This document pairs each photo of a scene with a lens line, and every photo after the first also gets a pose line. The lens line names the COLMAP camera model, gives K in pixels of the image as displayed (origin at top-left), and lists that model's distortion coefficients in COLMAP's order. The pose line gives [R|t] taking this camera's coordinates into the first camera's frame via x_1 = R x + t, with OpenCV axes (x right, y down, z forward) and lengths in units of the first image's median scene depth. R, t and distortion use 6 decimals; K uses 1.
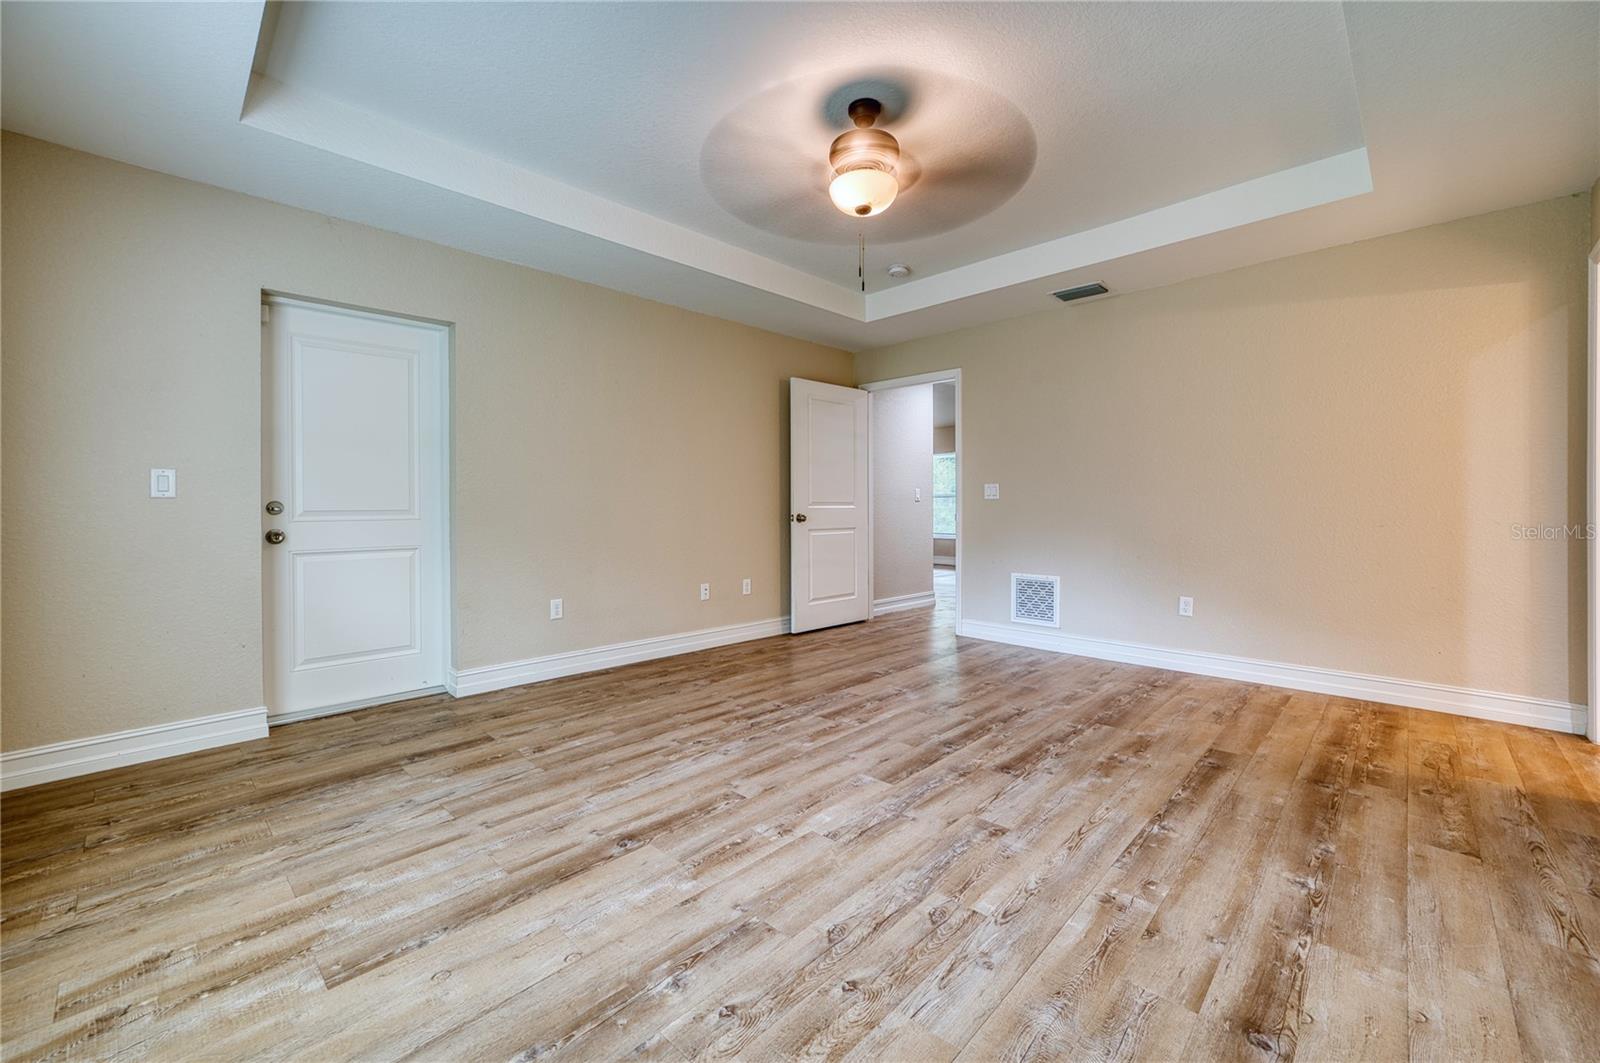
lens RADIAL K [[633.1, 0, 805.7], [0, 633.1, 517.4], [0, 0, 1]] dist [-0.002643, 0.001197]
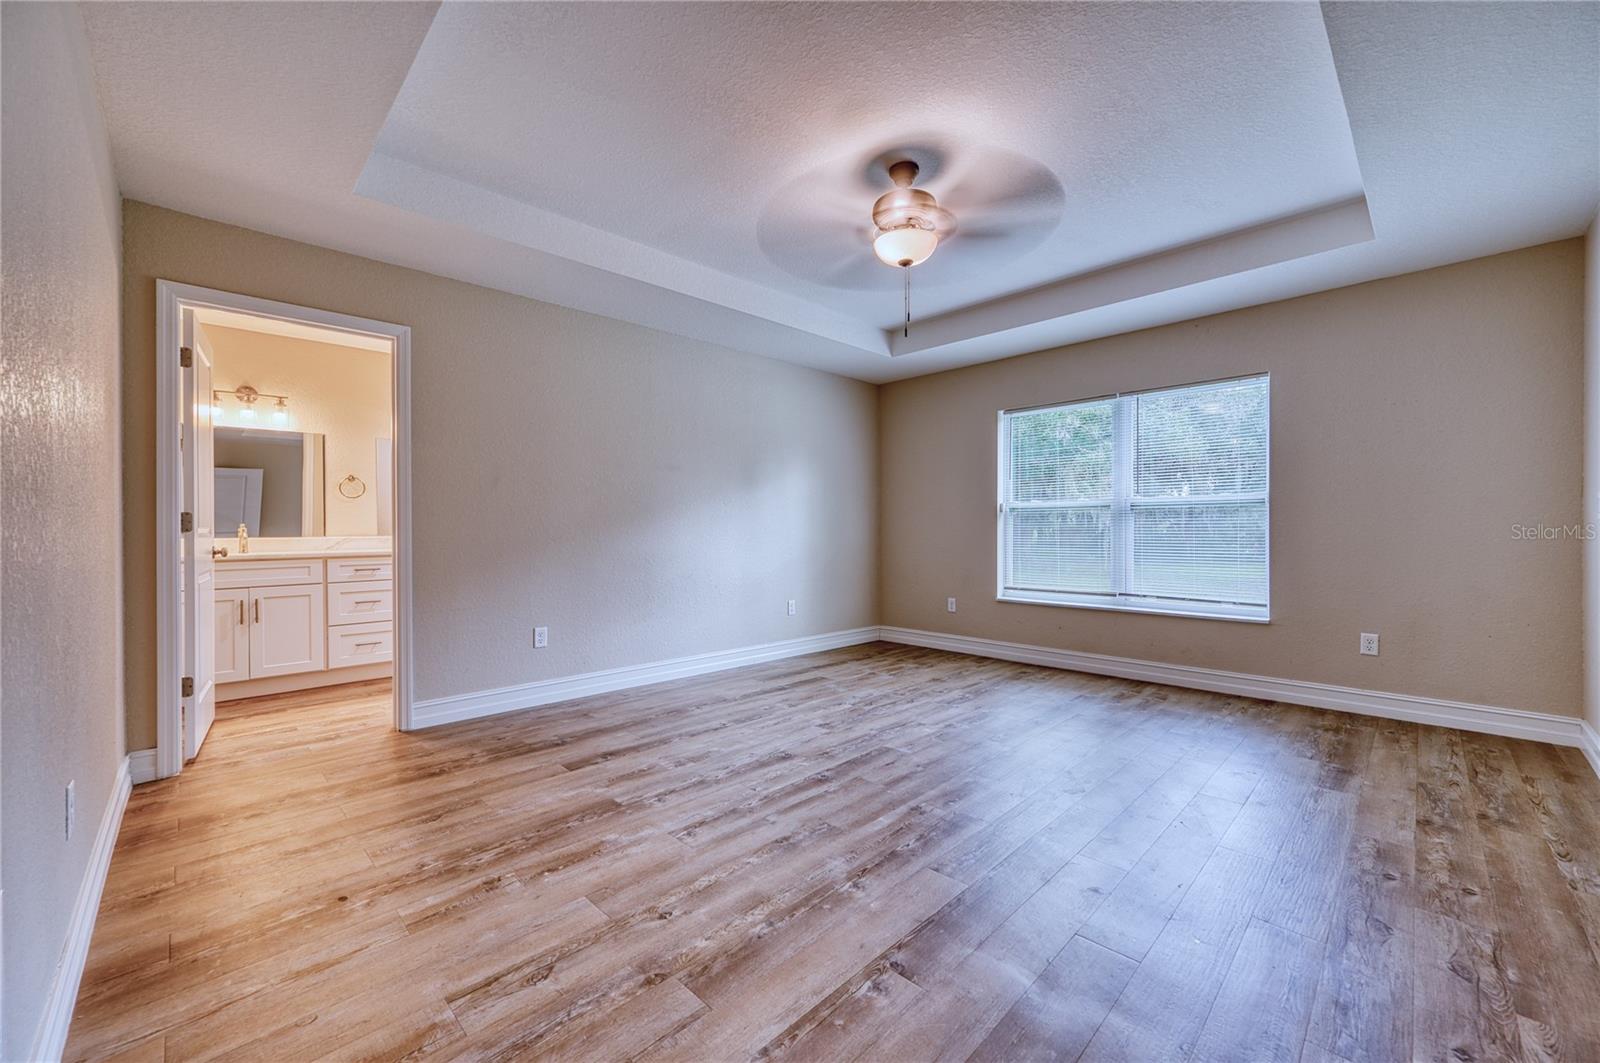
lens RADIAL K [[633.1, 0, 797.4], [0, 633.1, 530.8], [0, 0, 1]] dist [-0.002643, 0.001197]
pose [[-0.999456, 0.006883, 0.032242, 0.246710], [0.007430, 0.999830, 0.016885, -0.041383], [-0.032120, 0.017115, -0.999337, 2.103738]]
